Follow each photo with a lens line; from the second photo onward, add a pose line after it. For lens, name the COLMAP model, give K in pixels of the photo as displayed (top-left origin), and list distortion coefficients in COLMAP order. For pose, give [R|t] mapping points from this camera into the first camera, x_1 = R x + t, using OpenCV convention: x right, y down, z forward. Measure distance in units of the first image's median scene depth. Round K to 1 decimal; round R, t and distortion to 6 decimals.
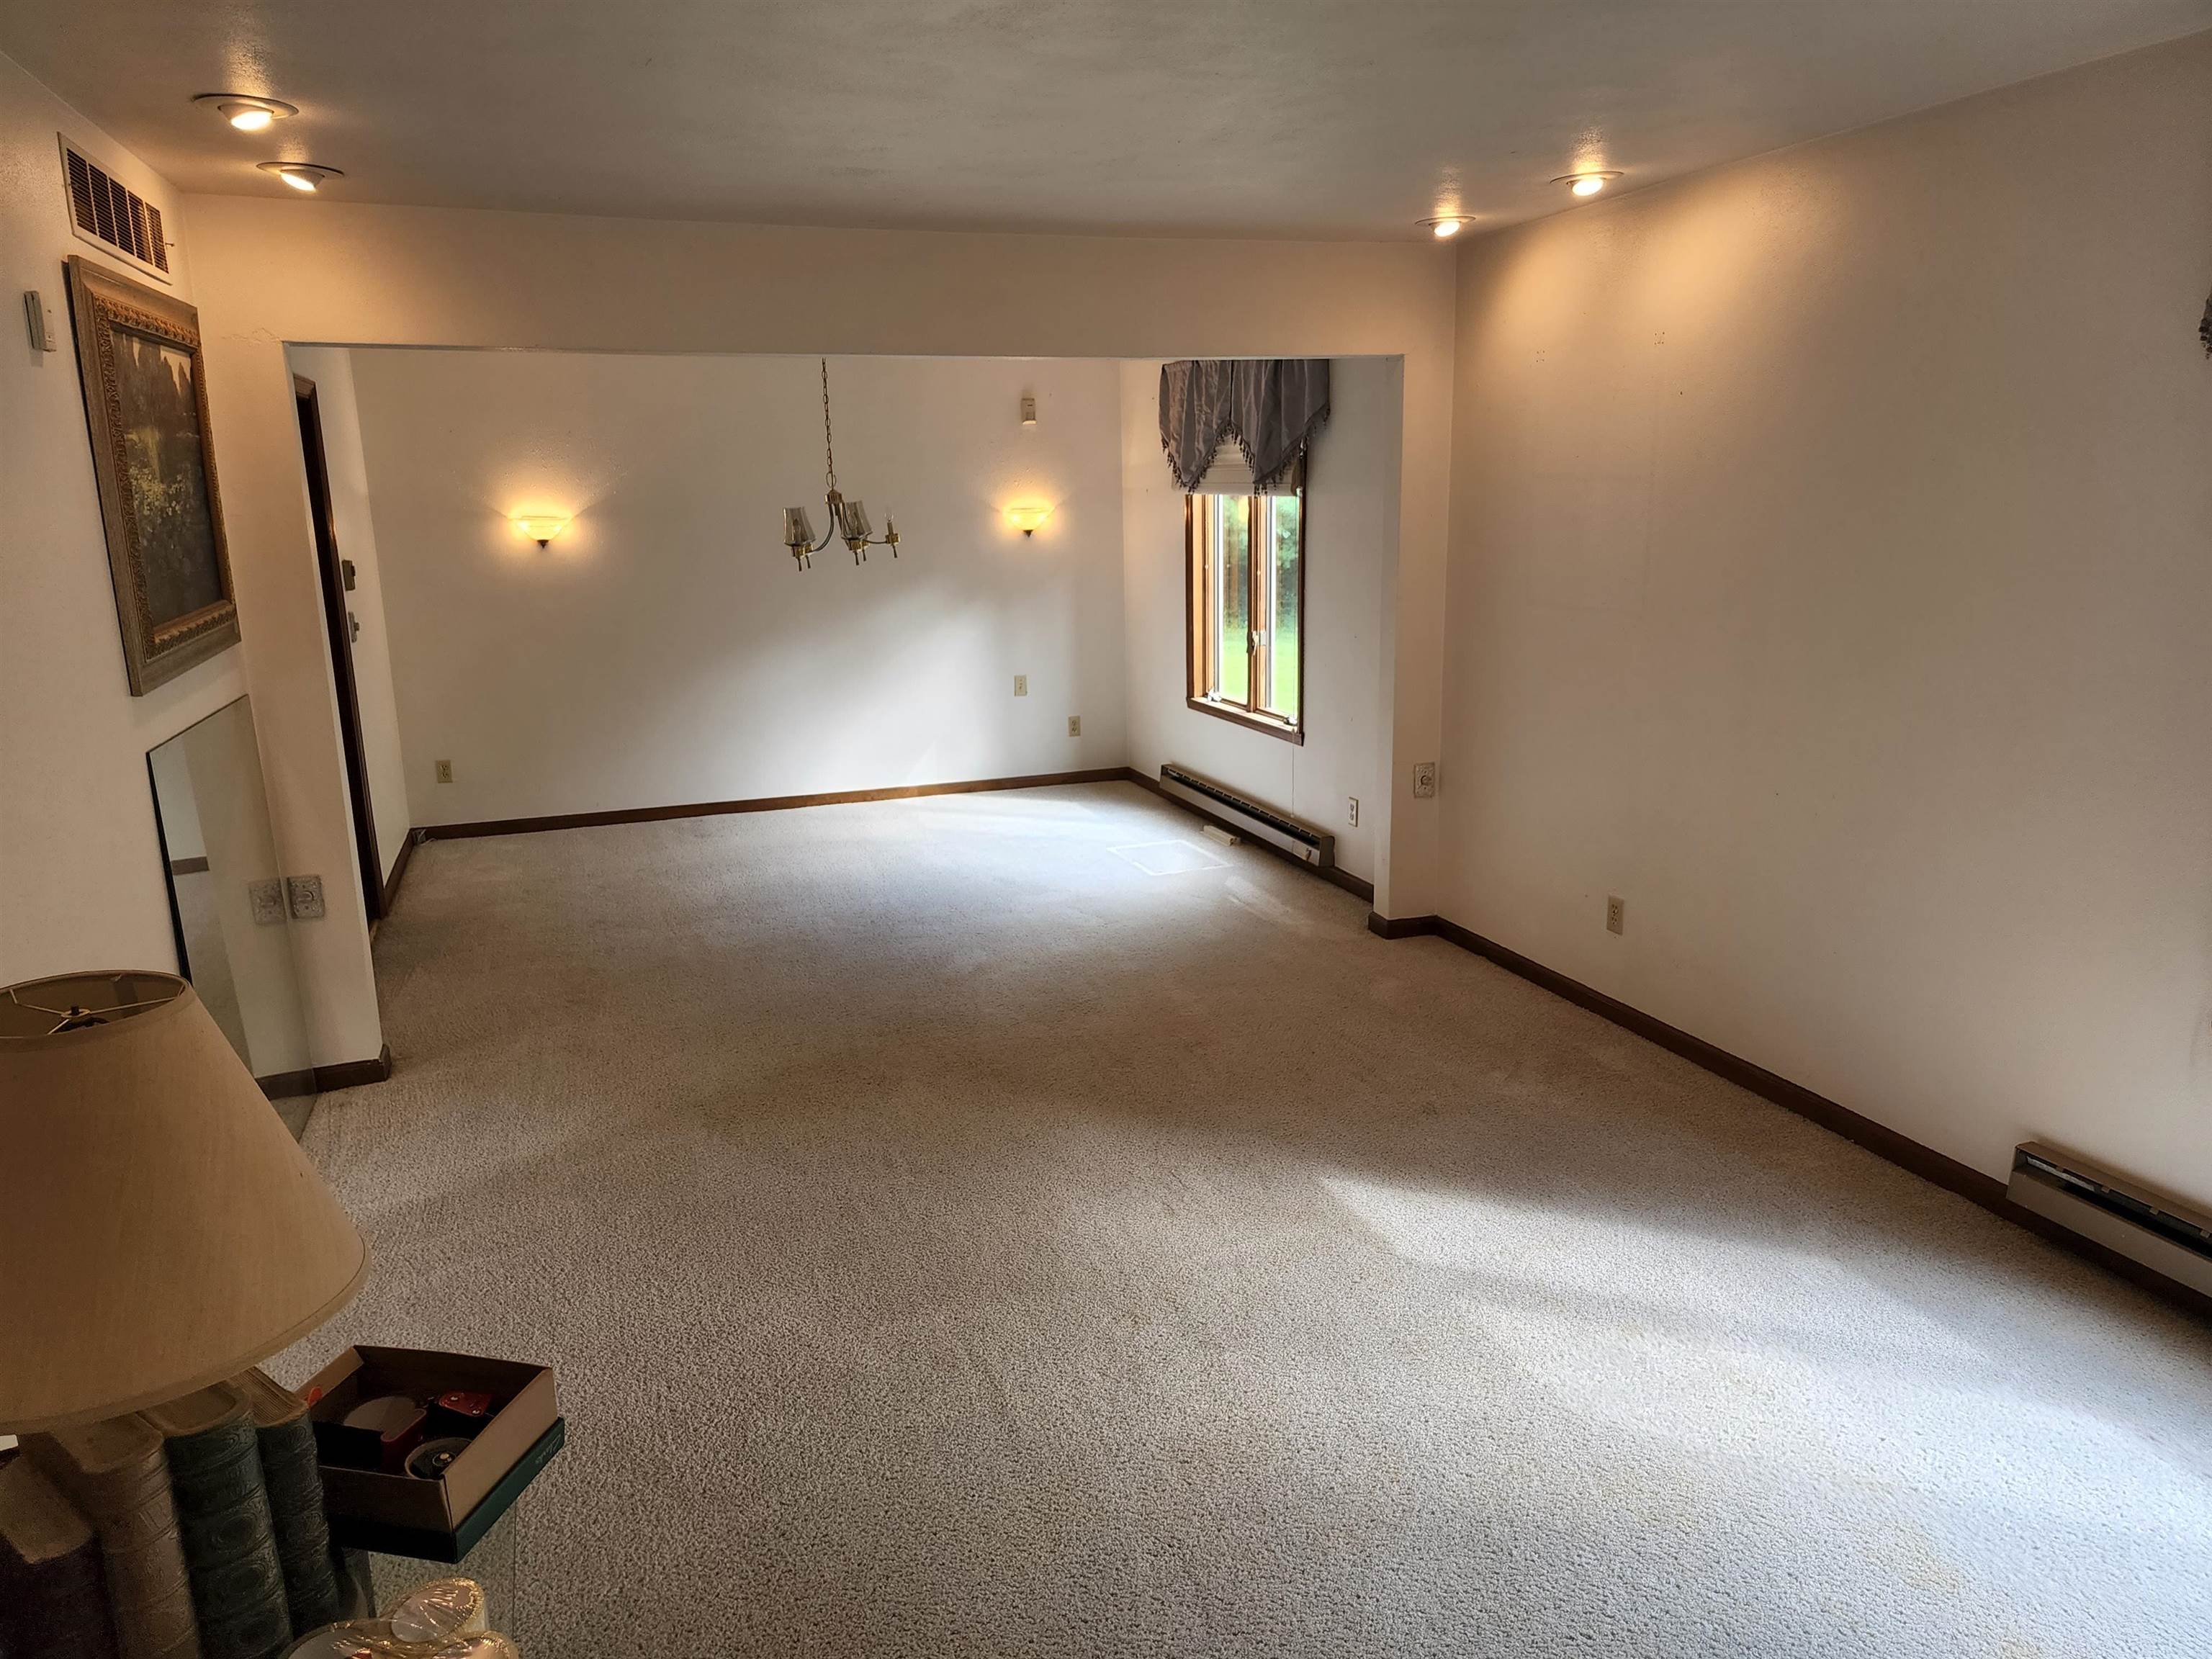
lens RADIAL K [[1476.7, 0, 1123.0], [0, 1476.7, 785.8], [0, 0, 1]] dist [0.084170, -0.075904]
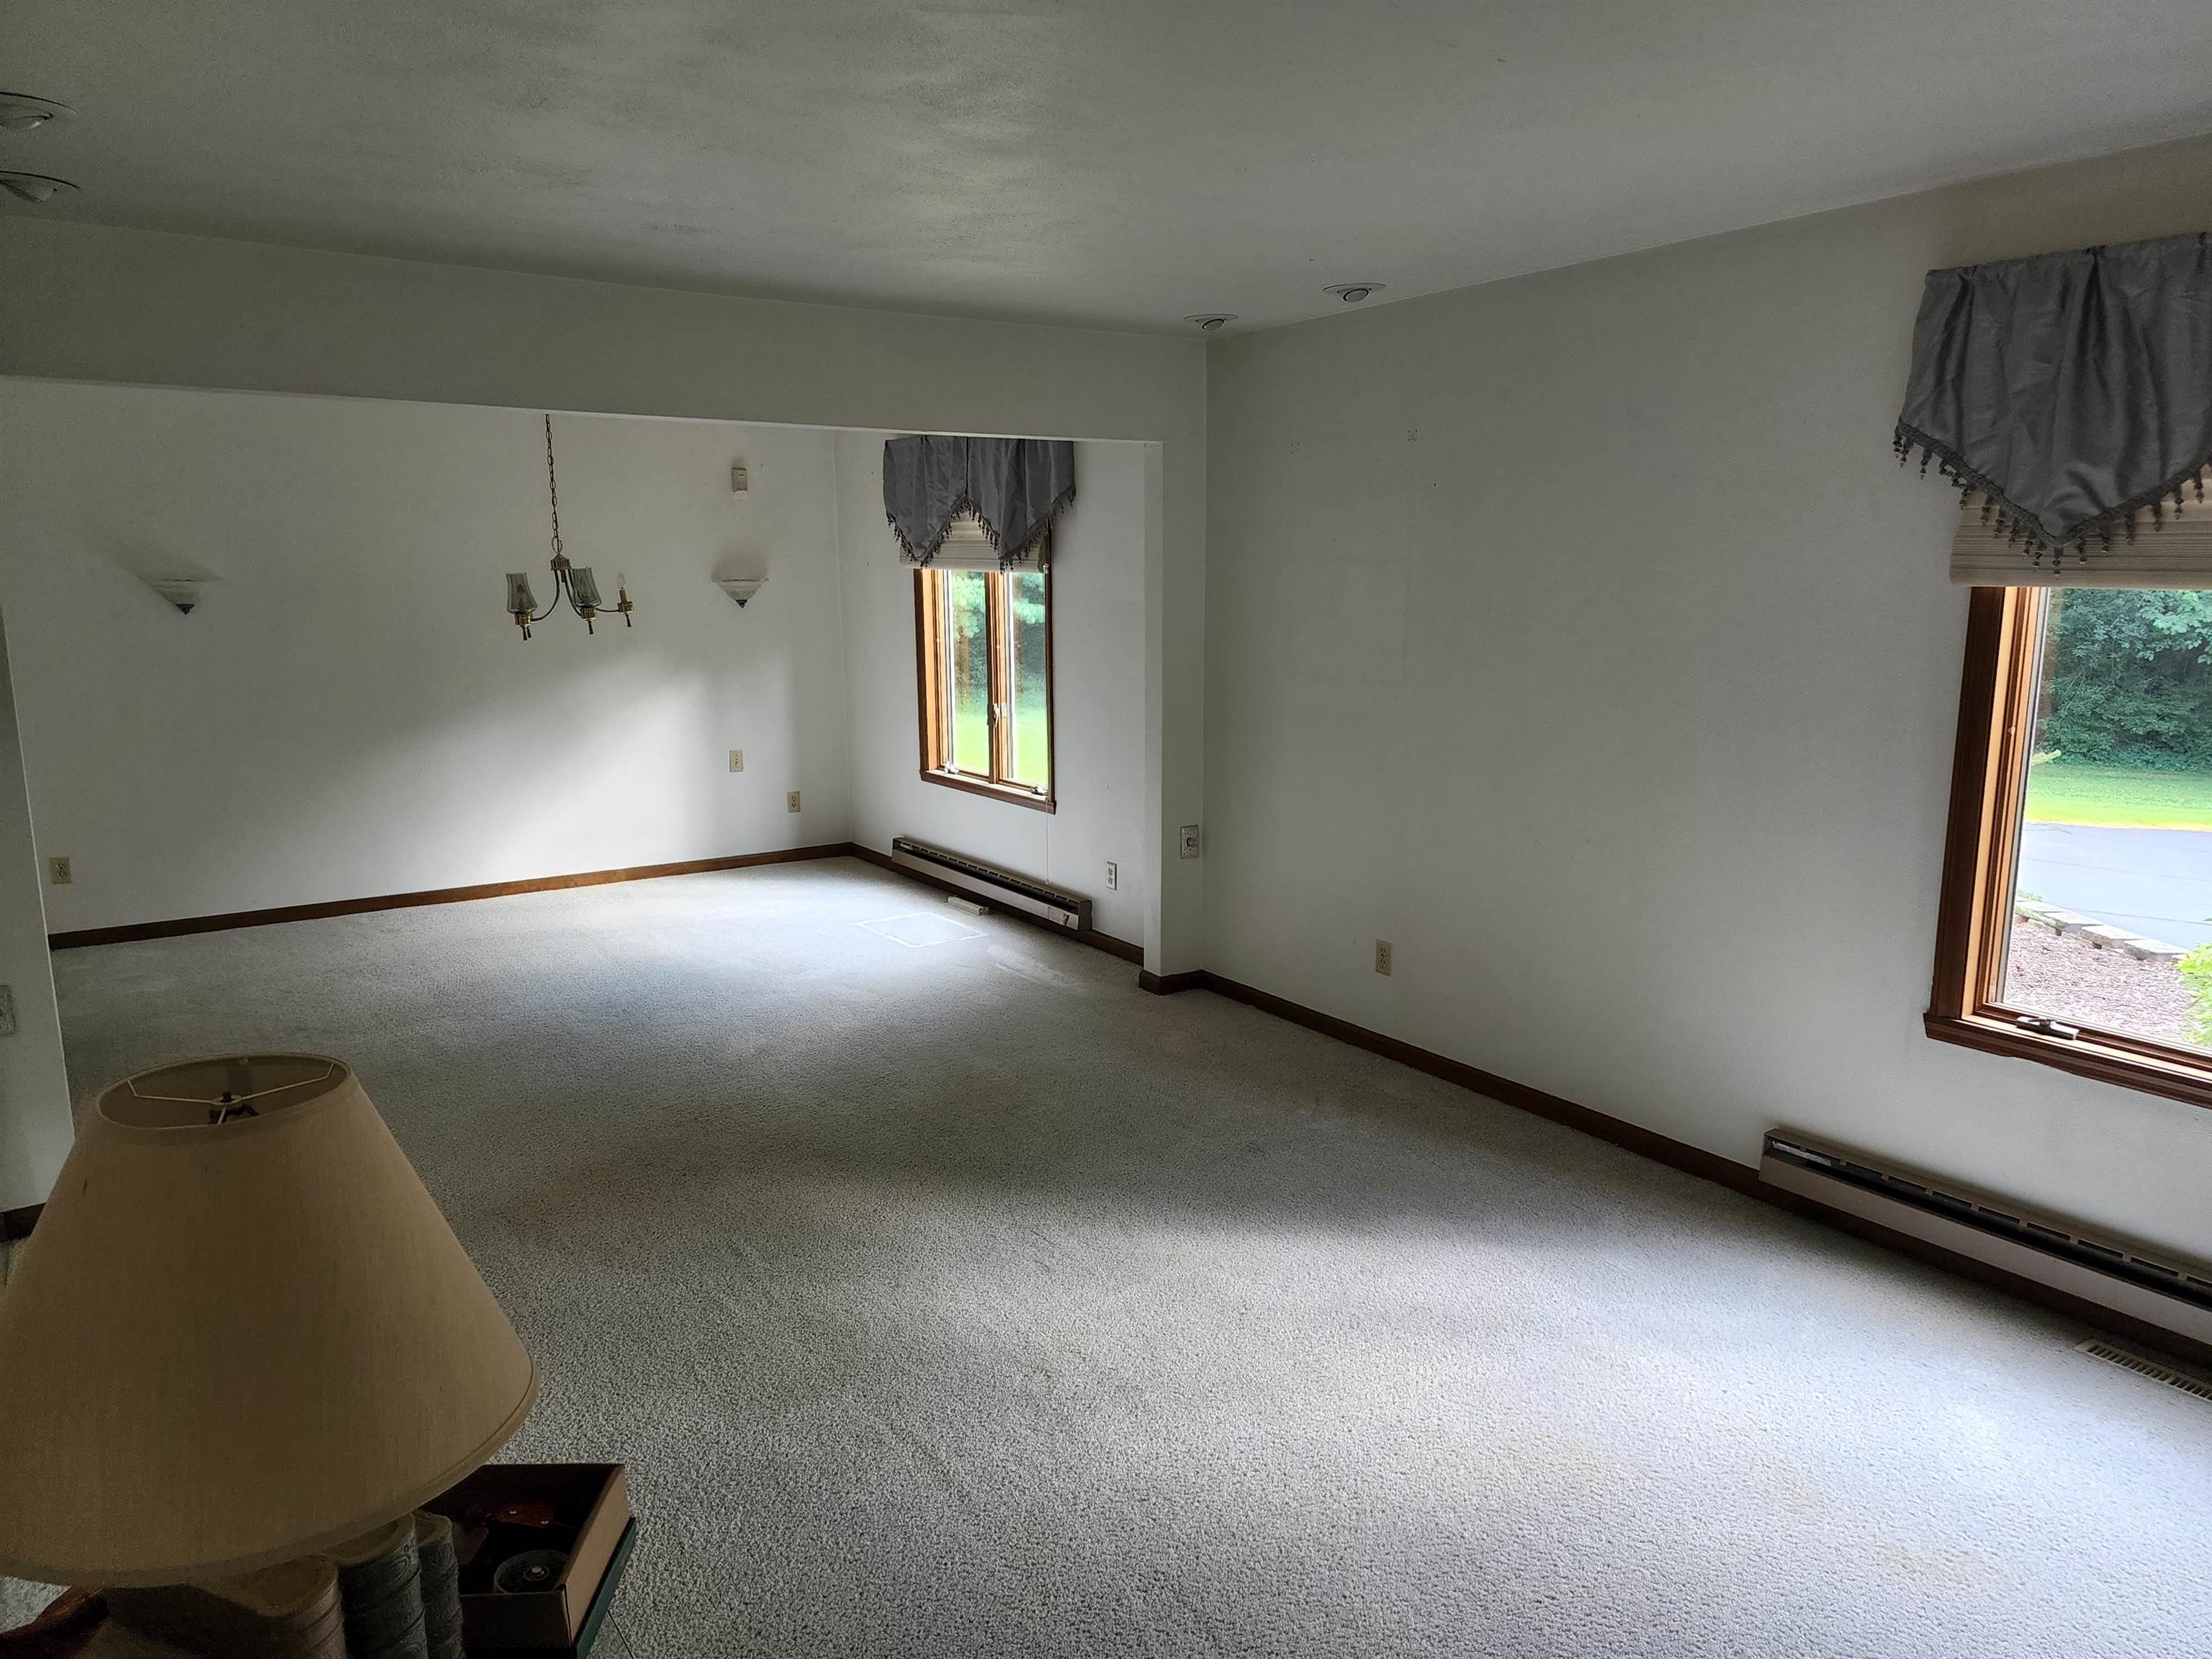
lens RADIAL K [[1476.7, 0, 1111.9], [0, 1476.7, 815.7], [0, 0, 1]] dist [0.084170, -0.075904]
pose [[0.966630, -0.024574, 0.254994, -0.140445], [0.033299, 0.998996, -0.029956, 0.008771], [-0.254002, 0.037447, 0.966478, -0.000822]]
